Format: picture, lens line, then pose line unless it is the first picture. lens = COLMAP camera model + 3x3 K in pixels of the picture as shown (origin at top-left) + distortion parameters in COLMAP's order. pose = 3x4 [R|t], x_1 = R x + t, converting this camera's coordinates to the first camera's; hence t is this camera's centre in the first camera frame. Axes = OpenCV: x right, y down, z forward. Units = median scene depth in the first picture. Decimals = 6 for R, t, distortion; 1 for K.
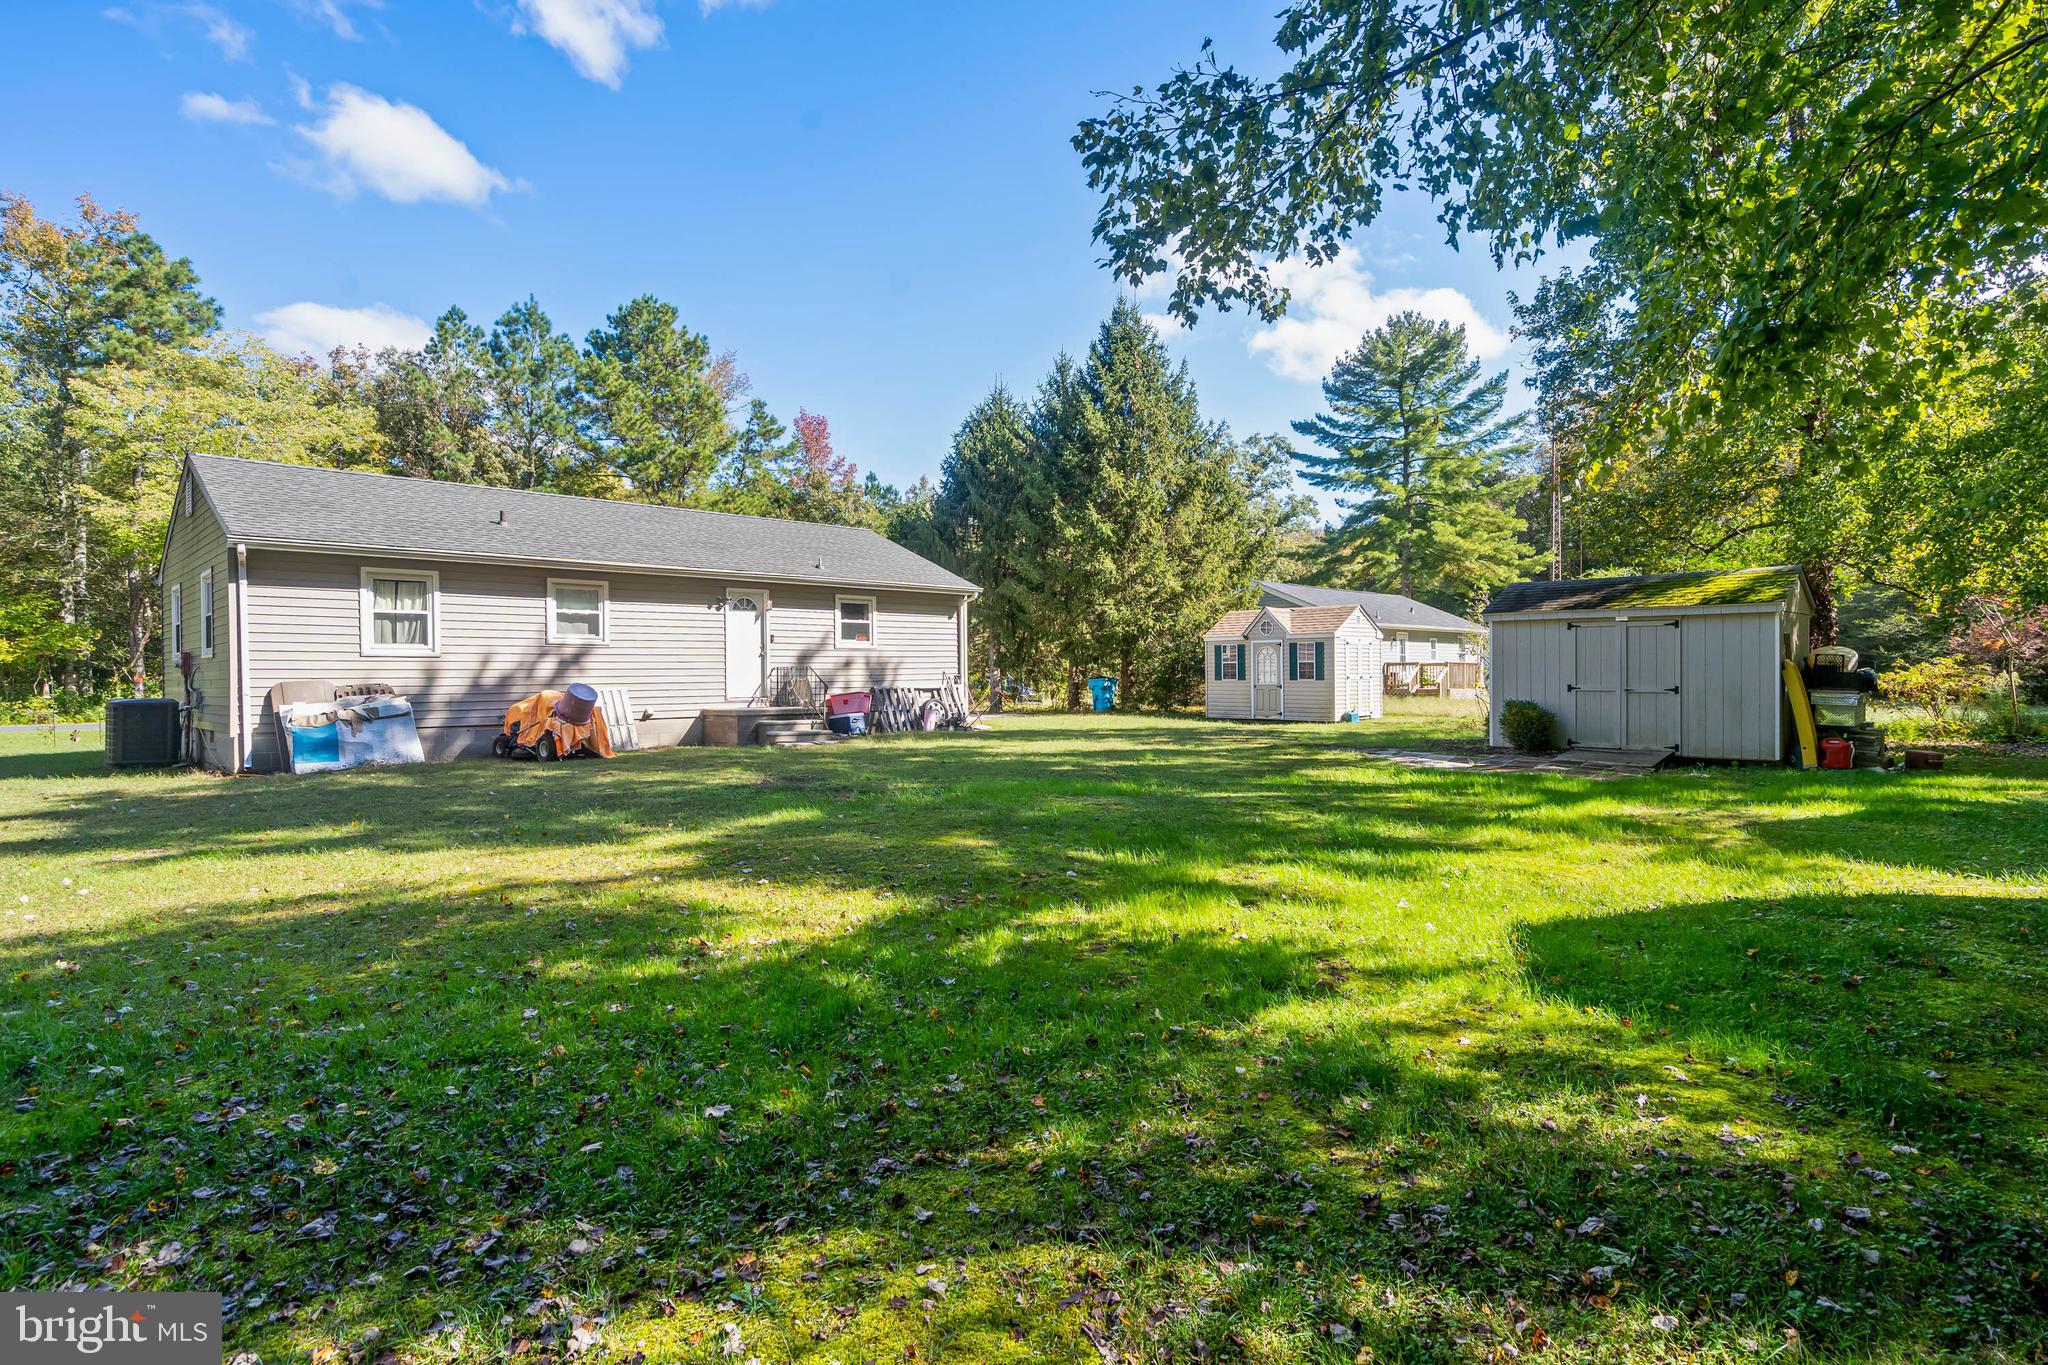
lens RADIAL K [[1083.9, 0, 1025.0], [0, 1083.9, 679.4], [0, 0, 1]] dist [0.005060, 0.000335]
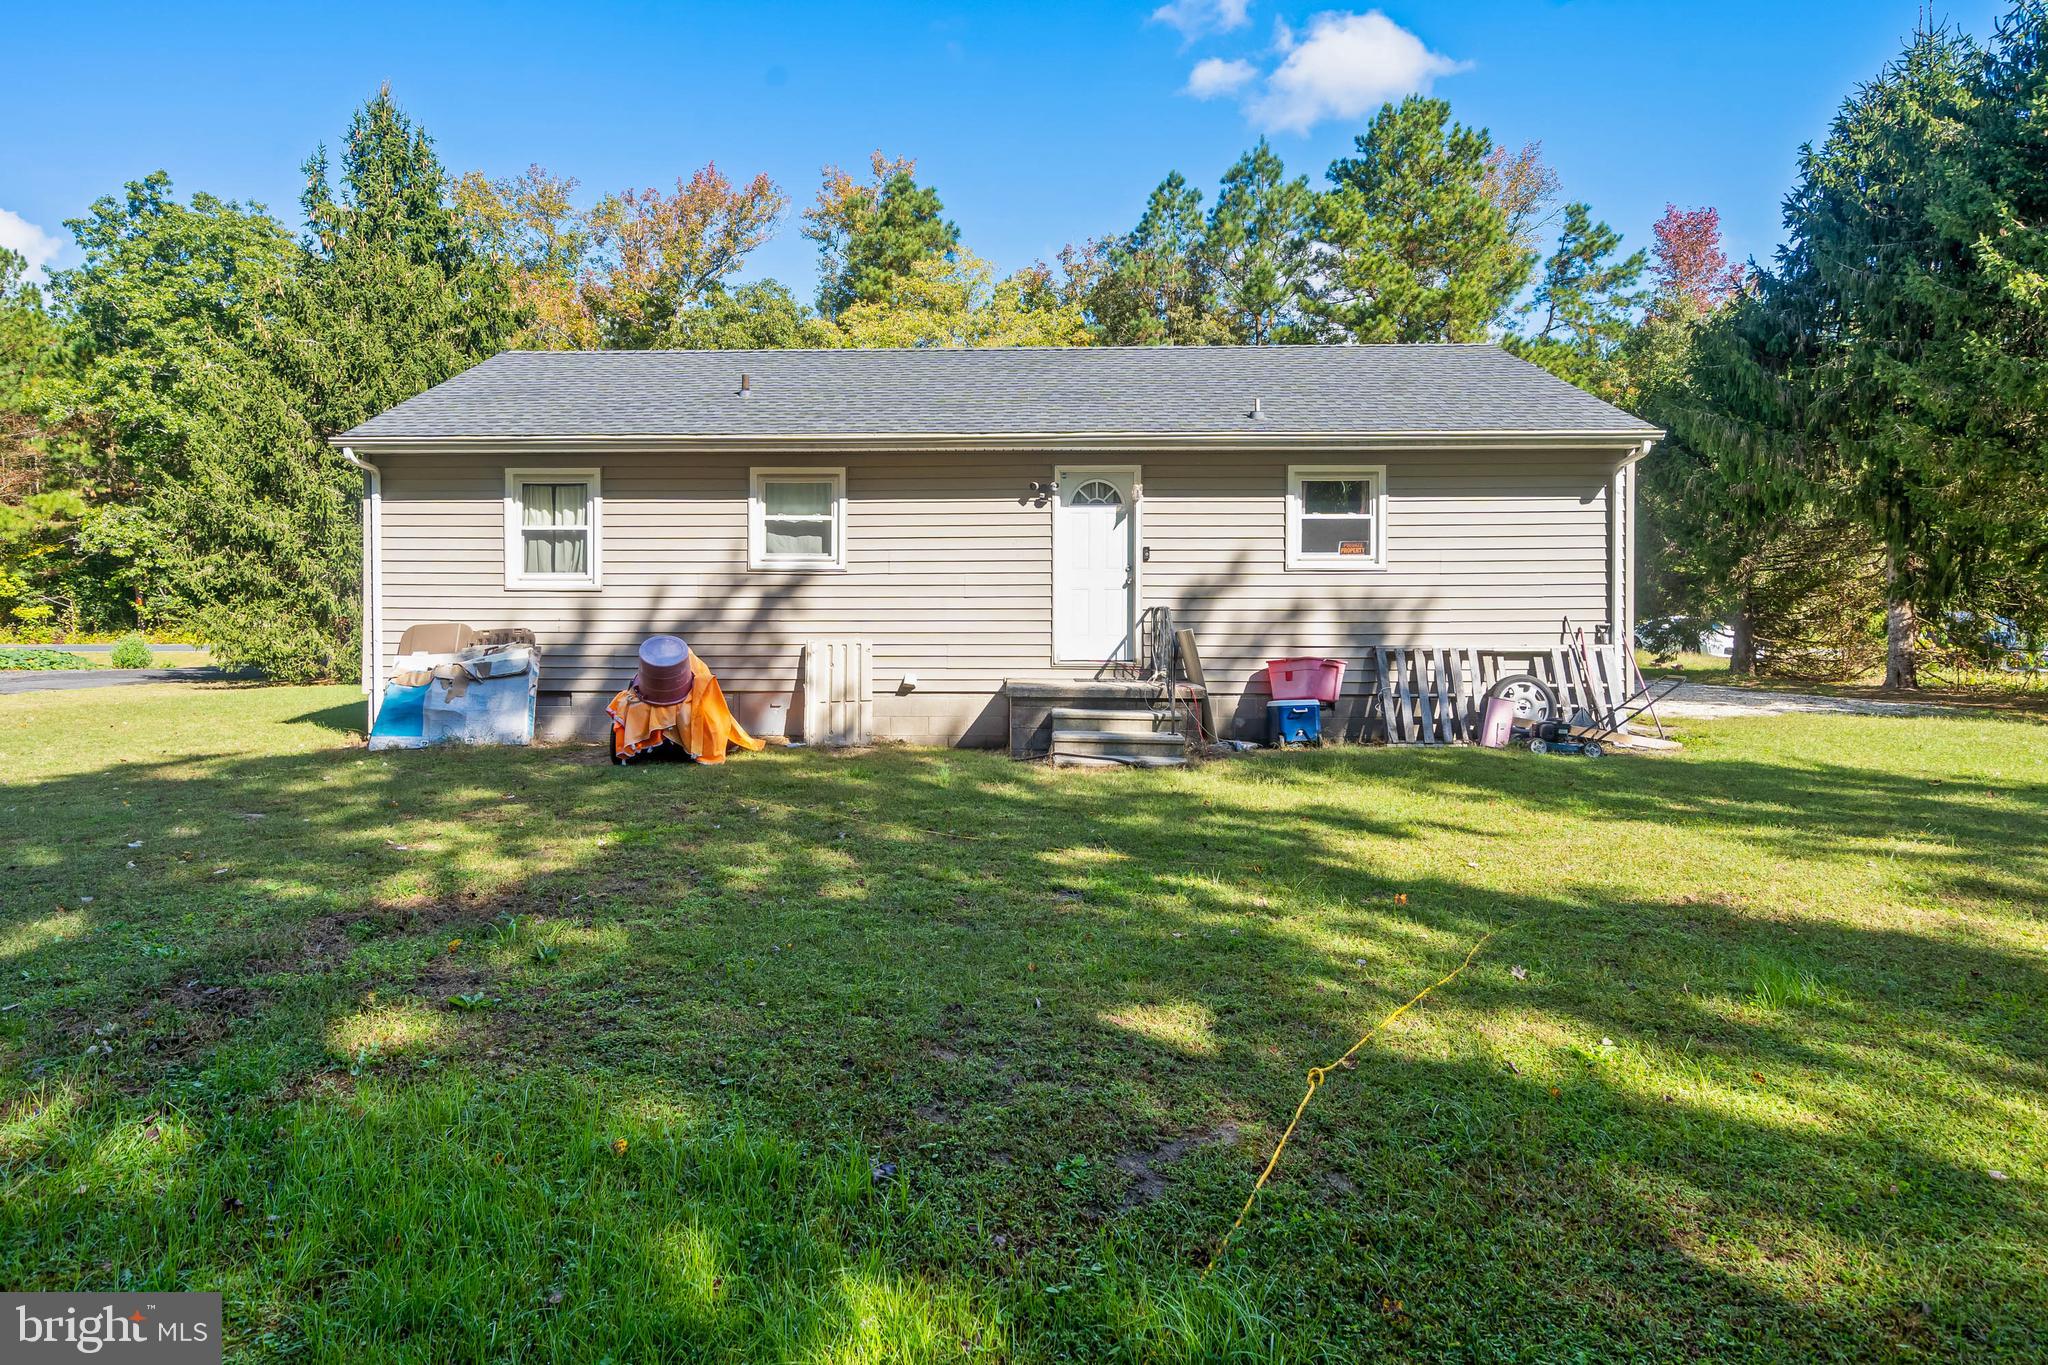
lens RADIAL K [[1182.4, 0, 1004.9], [0, 1182.4, 605.0], [0, 0, 1]] dist [0.005877, 0.001546]
pose [[0.675795, 0.011987, -0.736993, 0.158057], [-0.008977, 0.999927, 0.008031, -0.016201], [0.737035, 0.001188, 0.675853, 0.547915]]
